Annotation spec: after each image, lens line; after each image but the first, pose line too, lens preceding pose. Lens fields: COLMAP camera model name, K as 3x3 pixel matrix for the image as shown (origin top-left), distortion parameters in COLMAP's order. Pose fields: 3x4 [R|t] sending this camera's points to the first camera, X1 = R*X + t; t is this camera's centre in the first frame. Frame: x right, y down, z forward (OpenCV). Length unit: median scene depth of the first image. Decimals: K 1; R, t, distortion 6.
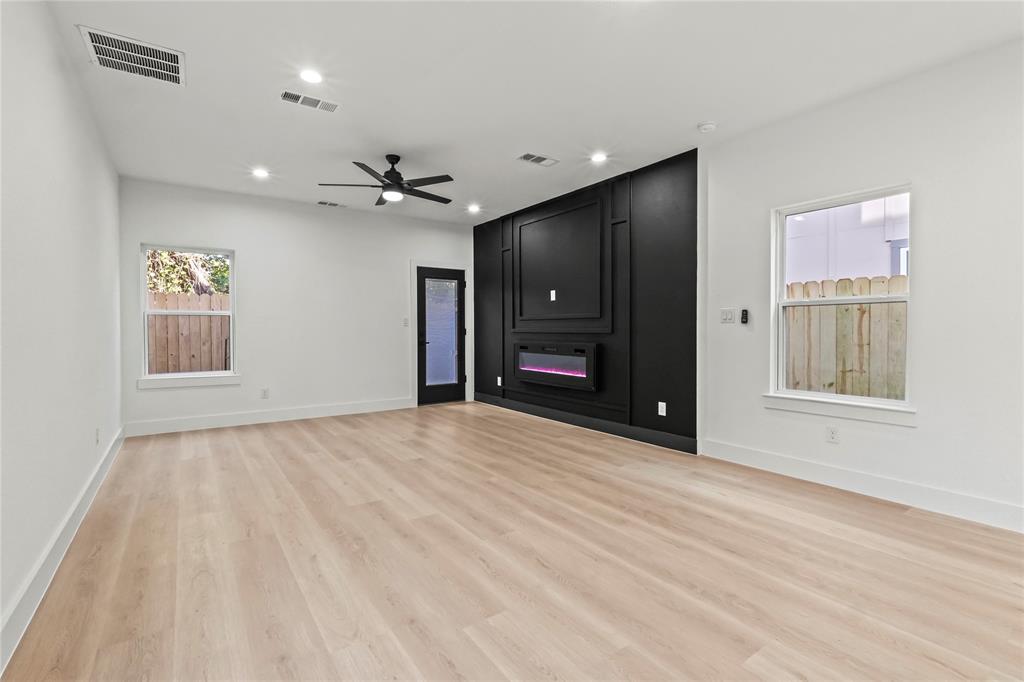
lens RADIAL K [[474.1, 0, 511.8], [0, 474.1, 332.7], [0, 0, 1]] dist [0.000919, -0.000098]
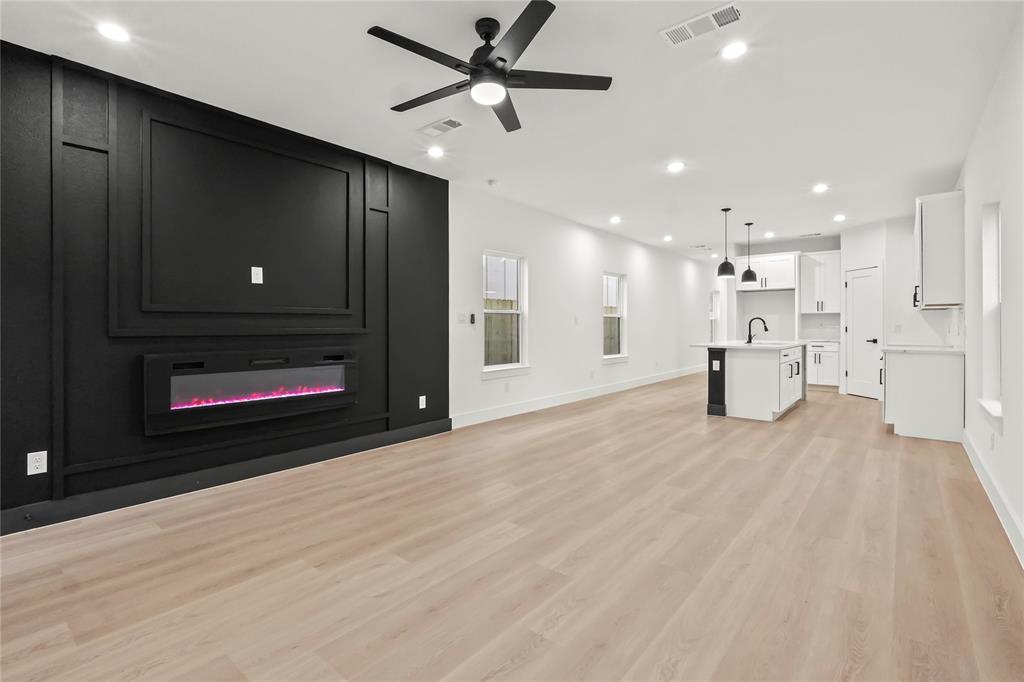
lens RADIAL K [[473.1, 0, 512.2], [0, 473.1, 322.9], [0, 0, 1]] dist [-0.001388, -0.000467]
pose [[-0.271949, 0.009313, 0.962267, -0.942392], [0.012540, 0.999903, -0.006133, -0.012258], [-0.962230, 0.010399, -0.272039, 1.329455]]
